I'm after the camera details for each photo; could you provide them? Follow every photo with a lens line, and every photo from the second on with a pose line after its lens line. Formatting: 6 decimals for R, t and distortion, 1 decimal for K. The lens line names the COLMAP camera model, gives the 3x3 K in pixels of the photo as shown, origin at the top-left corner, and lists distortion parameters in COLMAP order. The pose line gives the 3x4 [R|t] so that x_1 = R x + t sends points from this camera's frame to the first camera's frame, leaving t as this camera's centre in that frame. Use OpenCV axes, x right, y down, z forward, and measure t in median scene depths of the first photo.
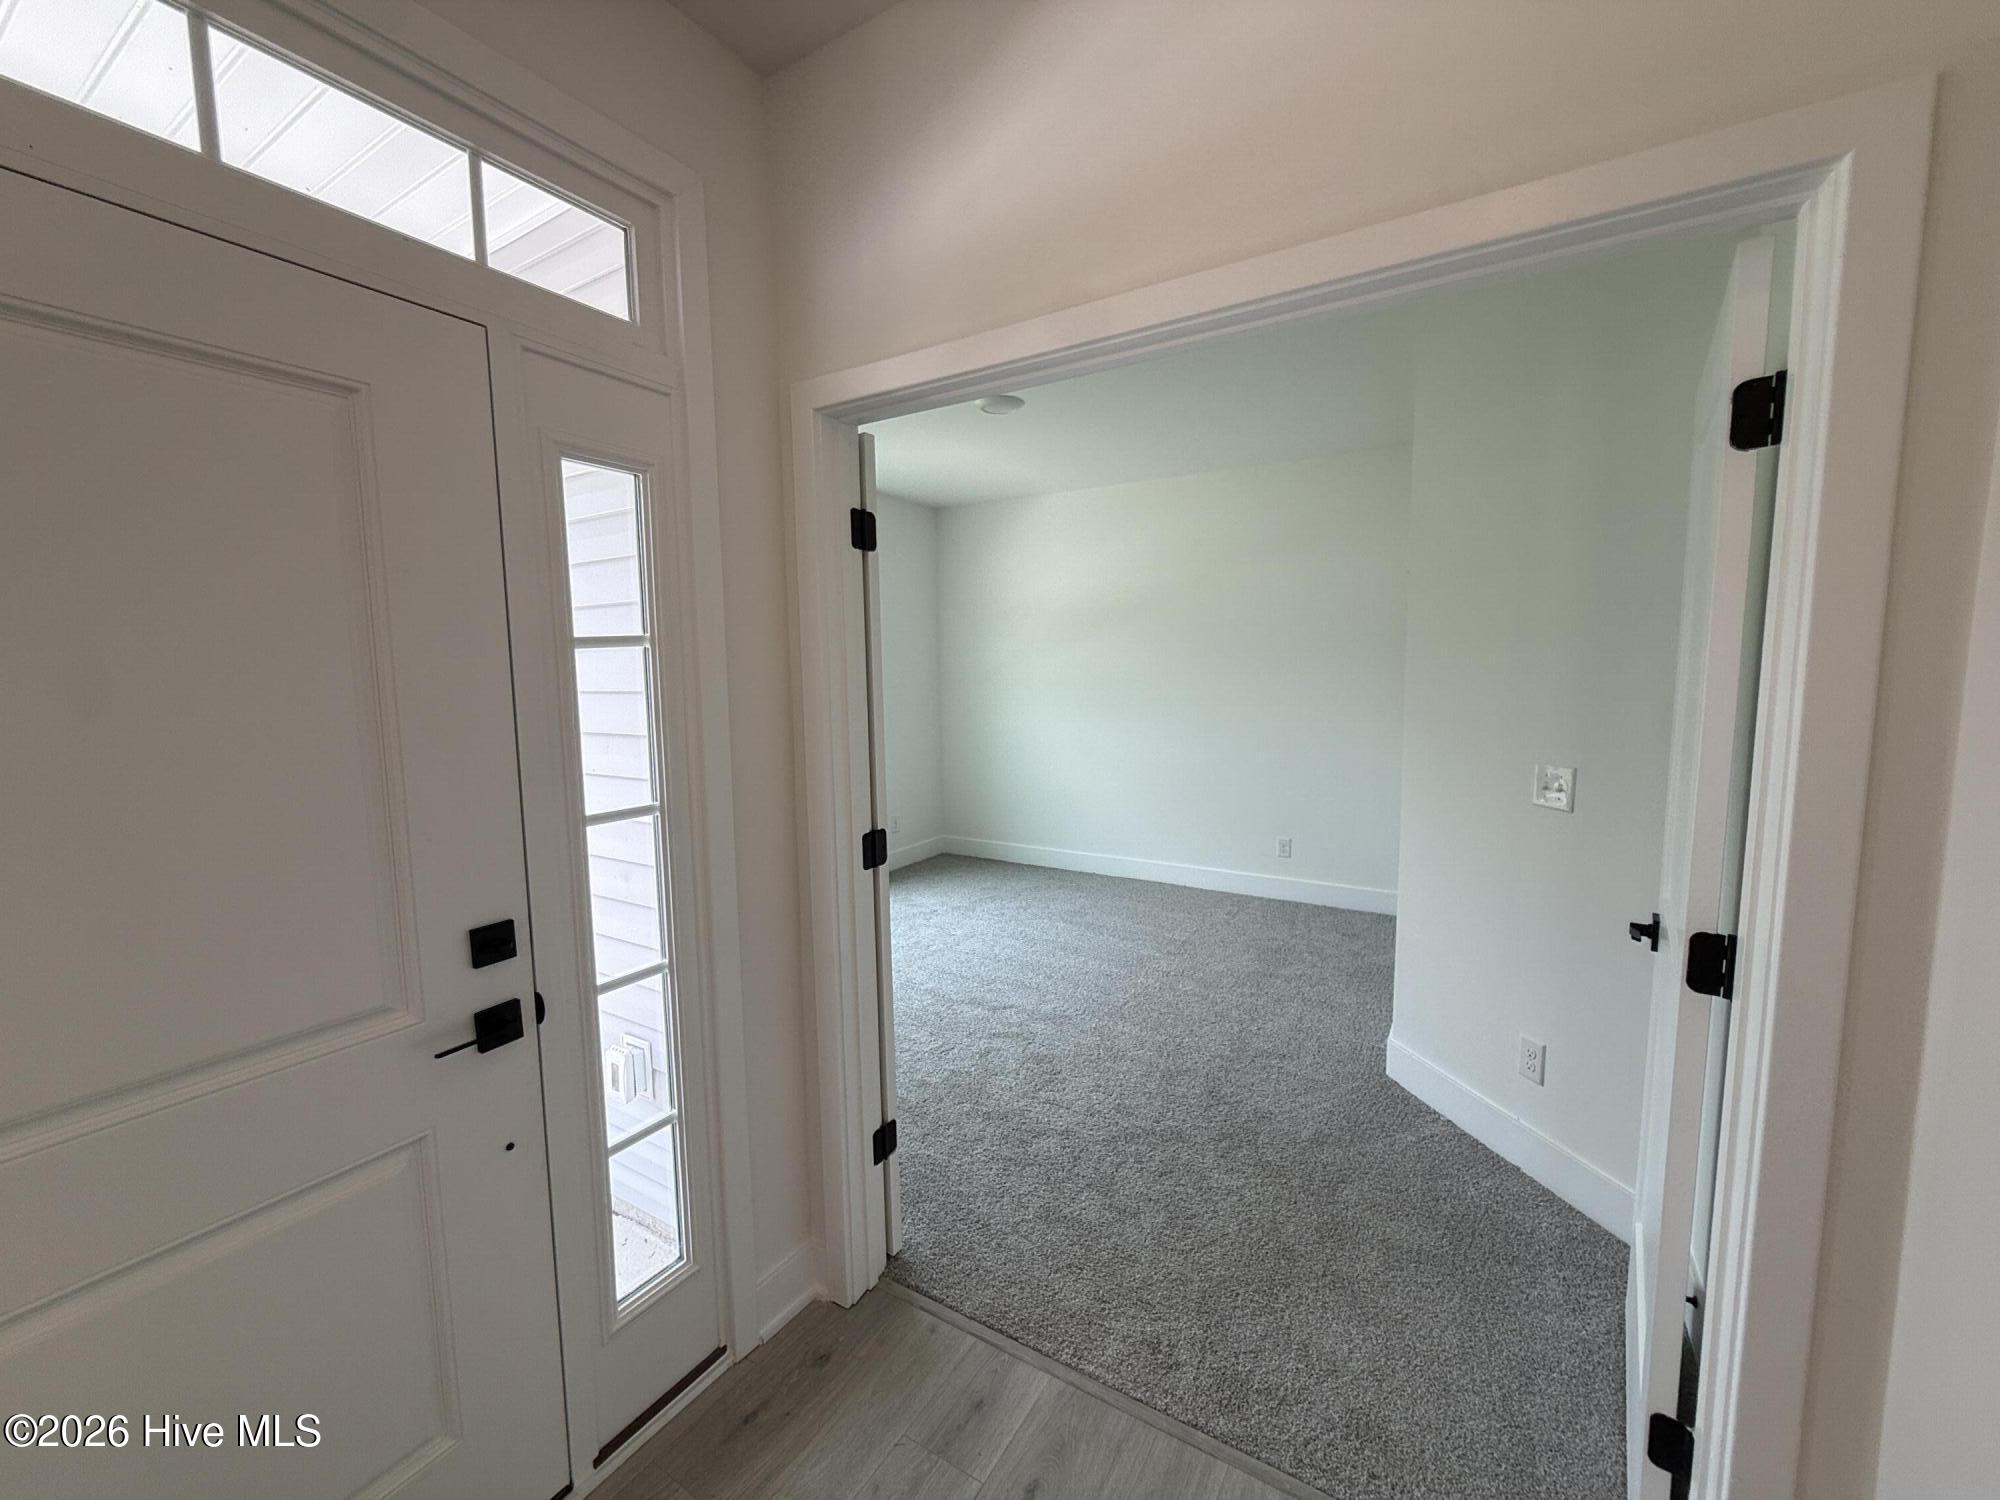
lens RADIAL K [[803.9, 0, 1011.7], [0, 803.9, 752.7], [0, 0, 1]] dist [0.001135, 0.000105]
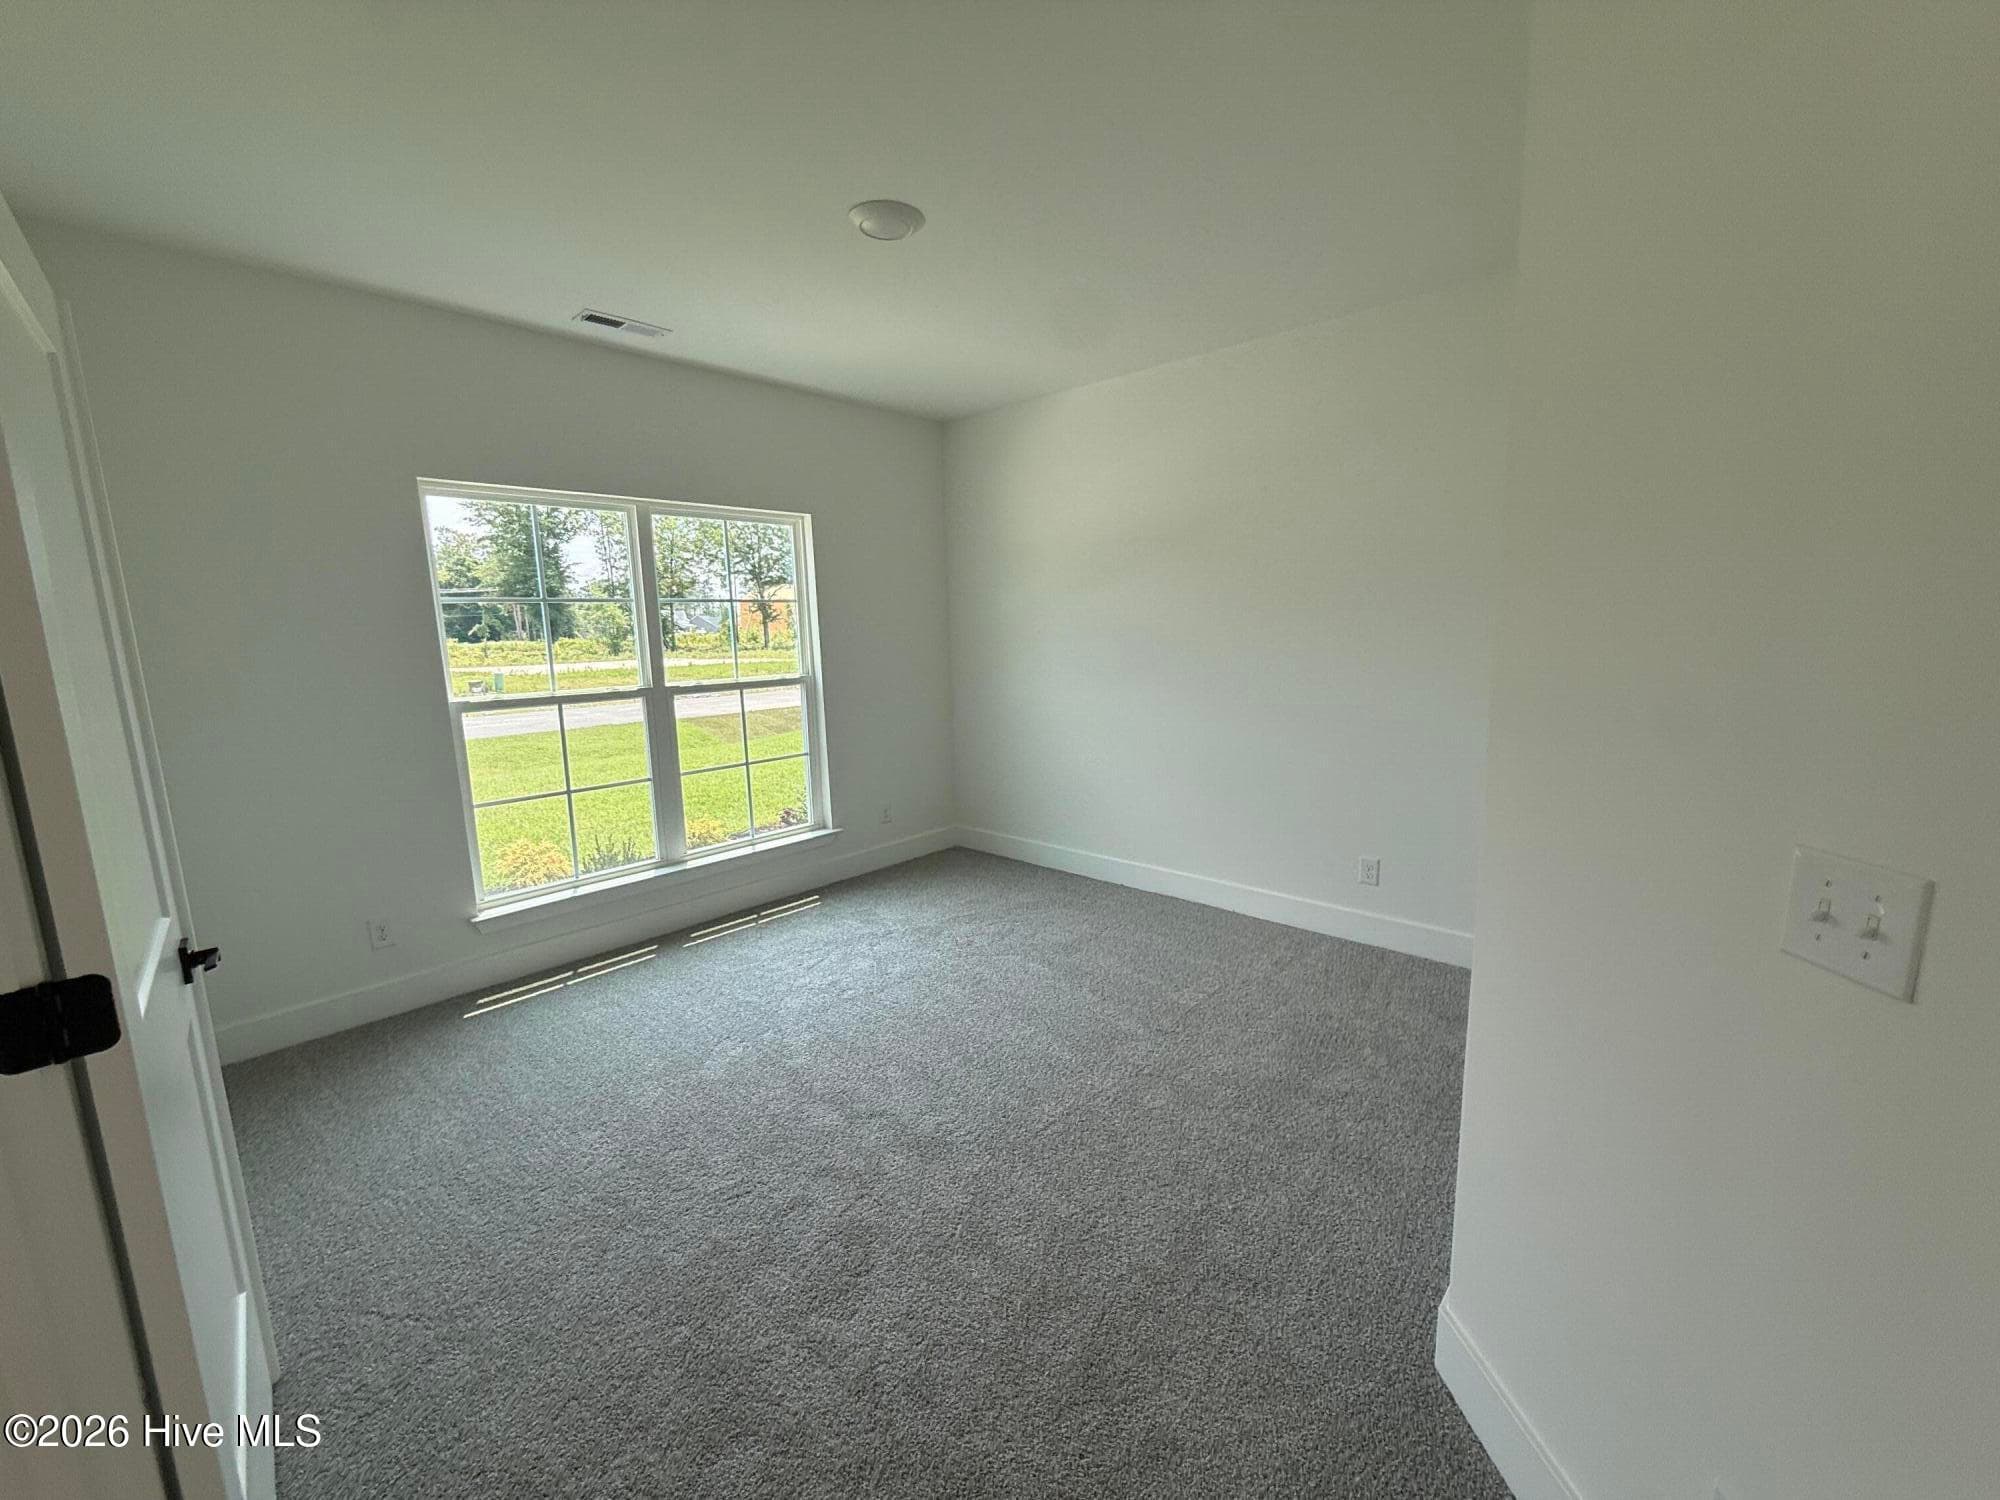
lens RADIAL K [[796.2, 0, 1011.0], [0, 796.2, 751.6], [0, 0, 1]] dist [0.000656, -0.000068]
pose [[0.981013, 0.018795, -0.193030, 0.380348], [-0.009077, 0.998652, 0.051106, -0.049564], [0.193730, -0.048384, 0.979861, 0.594194]]
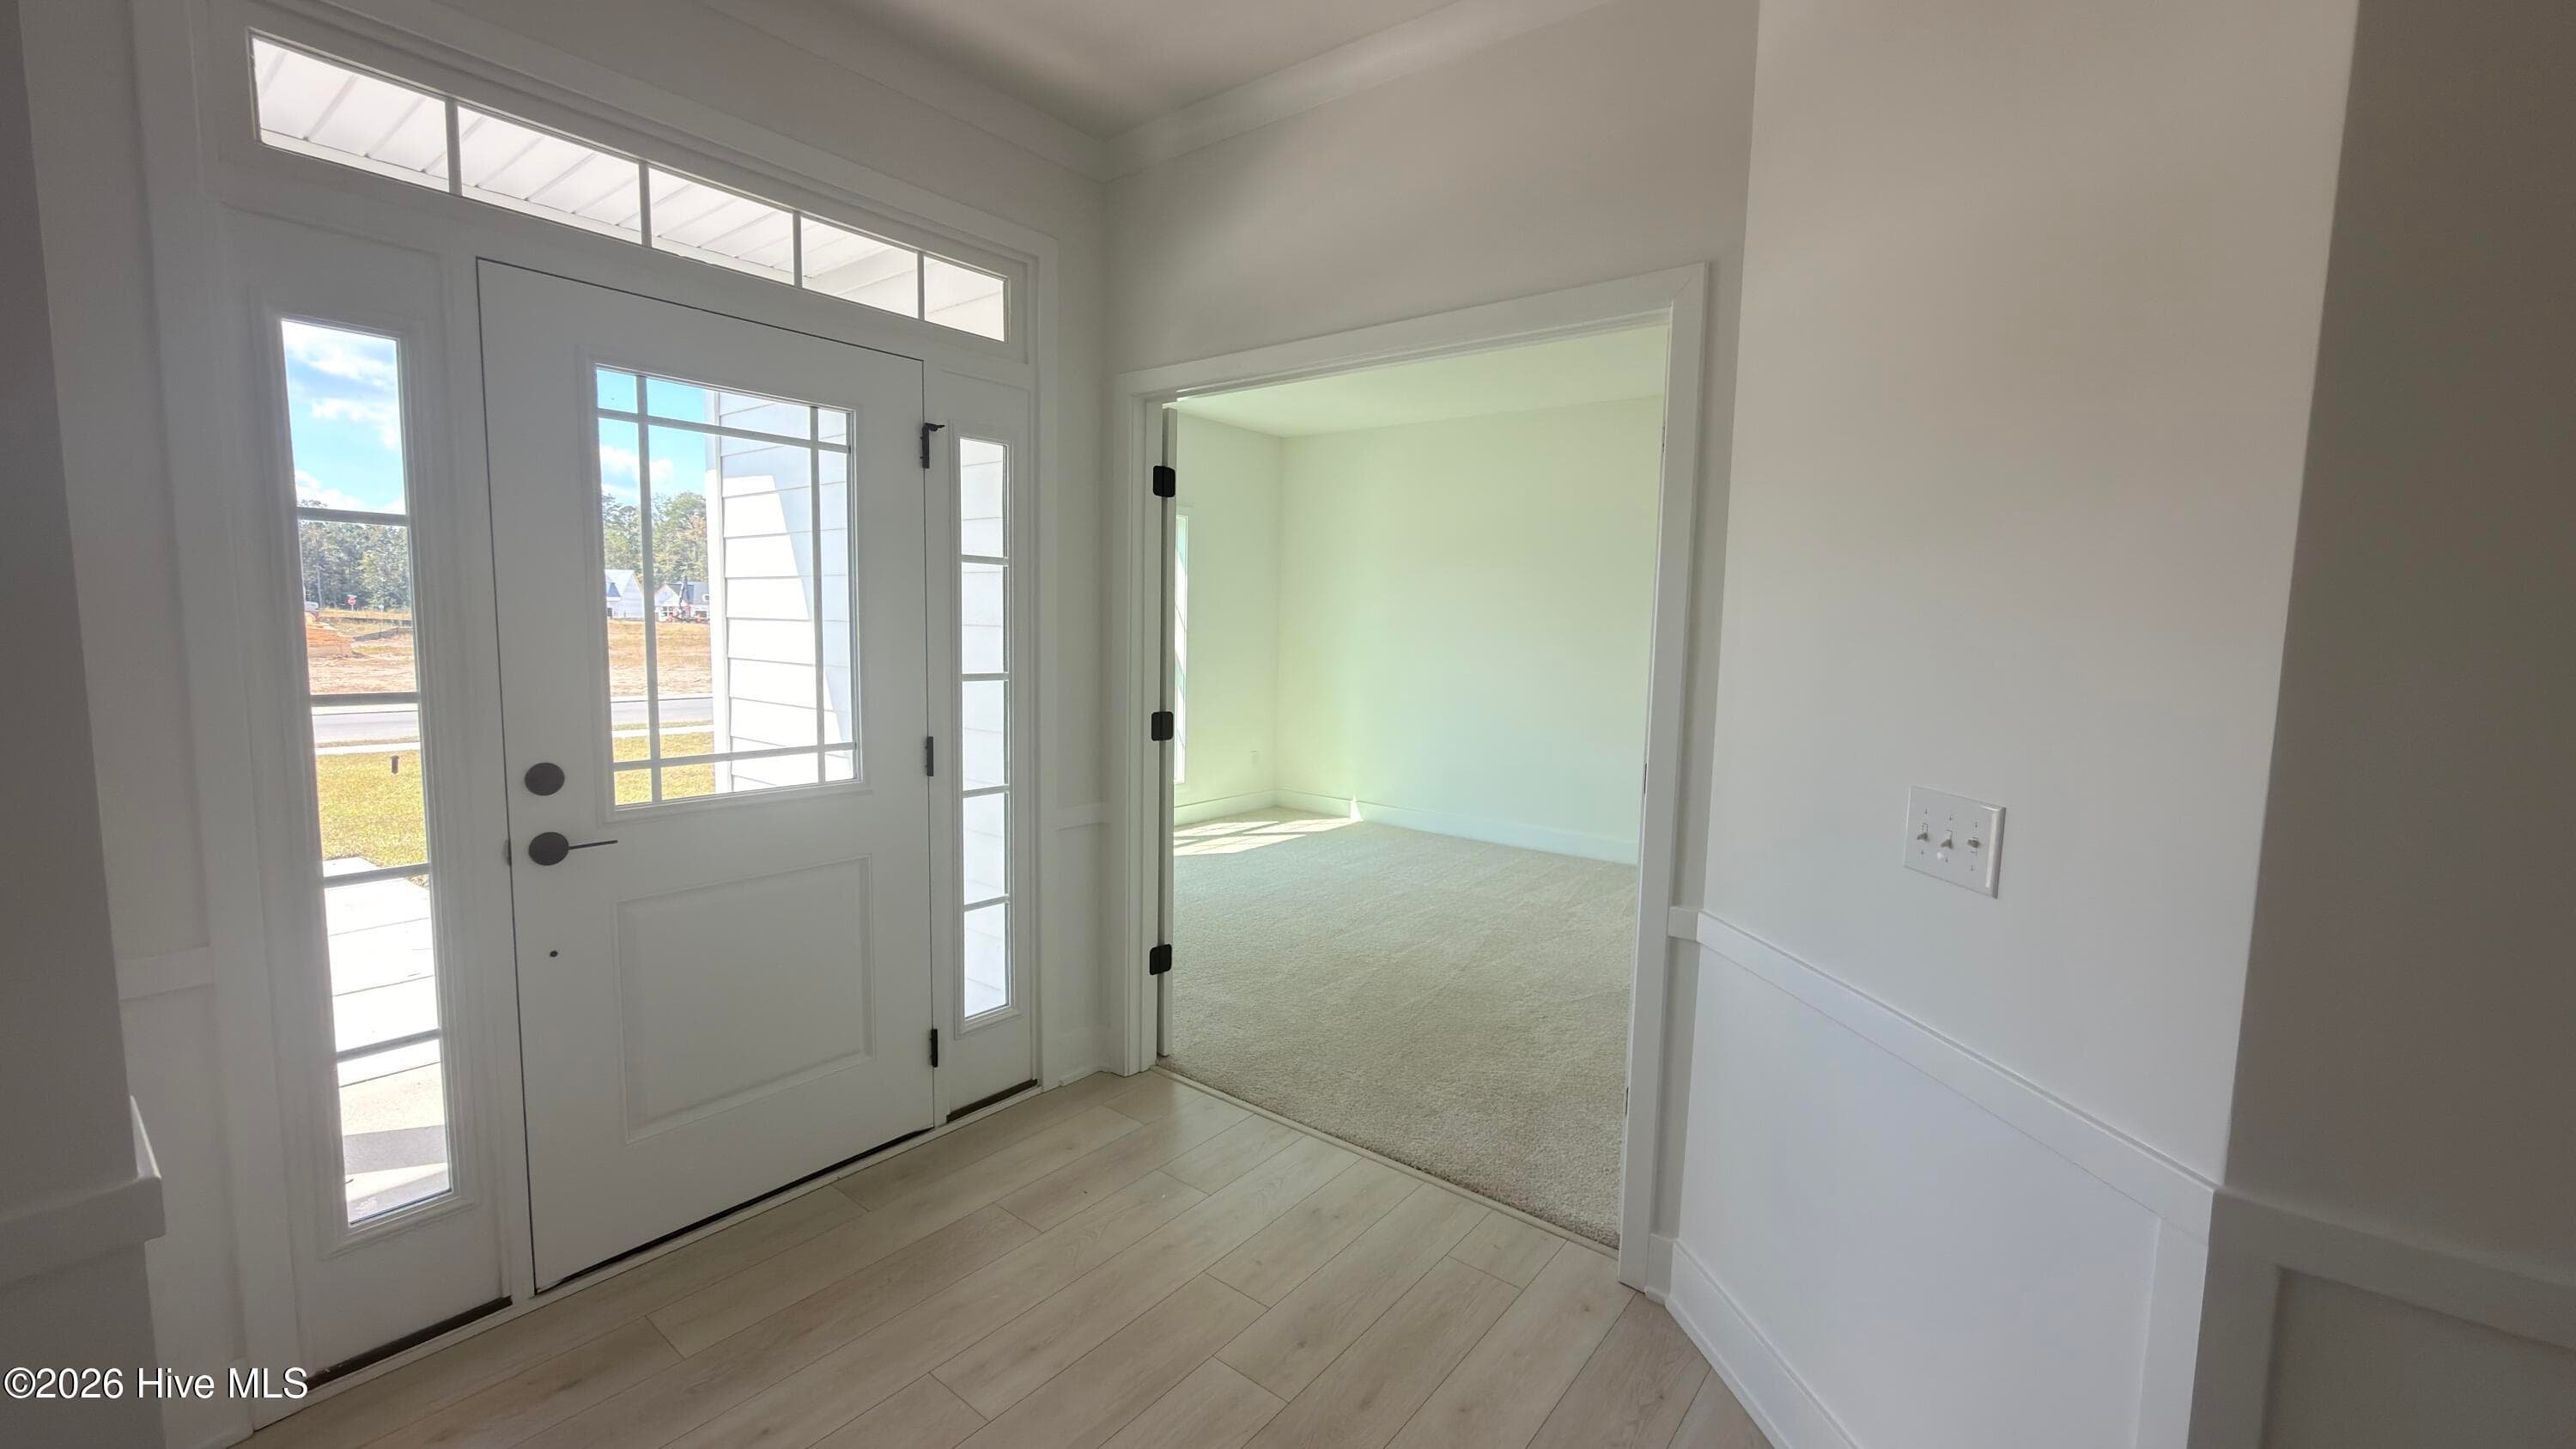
lens RADIAL K [[1029.8, 0, 1292.1], [0, 1029.8, 718.1], [0, 0, 1]] dist [-0.000721, -0.000053]
pose [[0.991422, 0.046632, -0.122097, 0.210264], [-0.047846, 0.998830, -0.007024, 0.094991], [0.121627, 0.012806, 0.992493, -0.546340]]
